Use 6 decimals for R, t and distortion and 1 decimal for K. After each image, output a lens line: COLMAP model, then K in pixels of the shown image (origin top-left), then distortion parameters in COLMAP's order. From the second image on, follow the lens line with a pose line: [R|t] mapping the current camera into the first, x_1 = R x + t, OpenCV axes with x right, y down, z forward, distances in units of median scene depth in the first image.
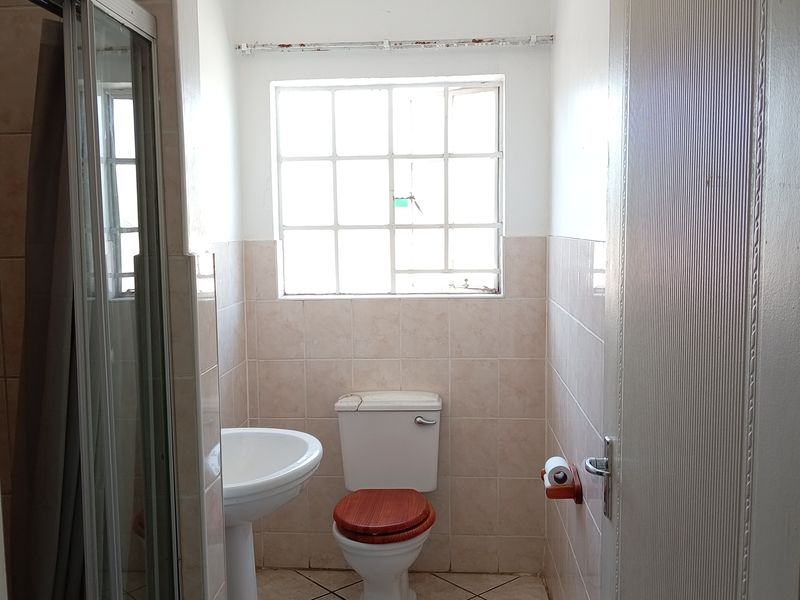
lens RADIAL K [[792.2, 0, 400.0], [0, 792.2, 300.0], [0, 0, 1]] dist [0.092754, -0.232863]
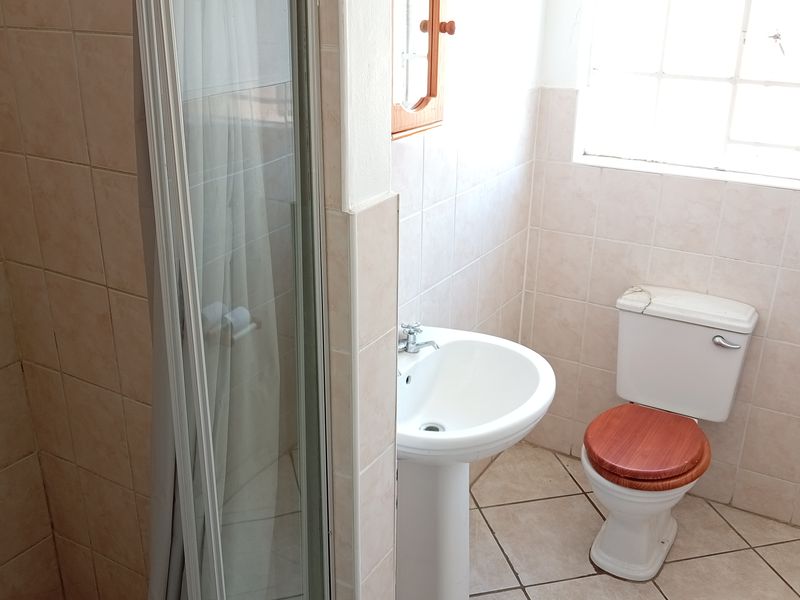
lens RADIAL K [[792.2, 0, 400.0], [0, 792.2, 300.0], [0, 0, 1]] dist [0.092754, -0.232863]
pose [[0.890659, 0.190373, -0.412898, 0.061764], [-0.064434, 0.951807, 0.299854, -0.106726], [0.450083, -0.240462, 0.860002, 0.162837]]
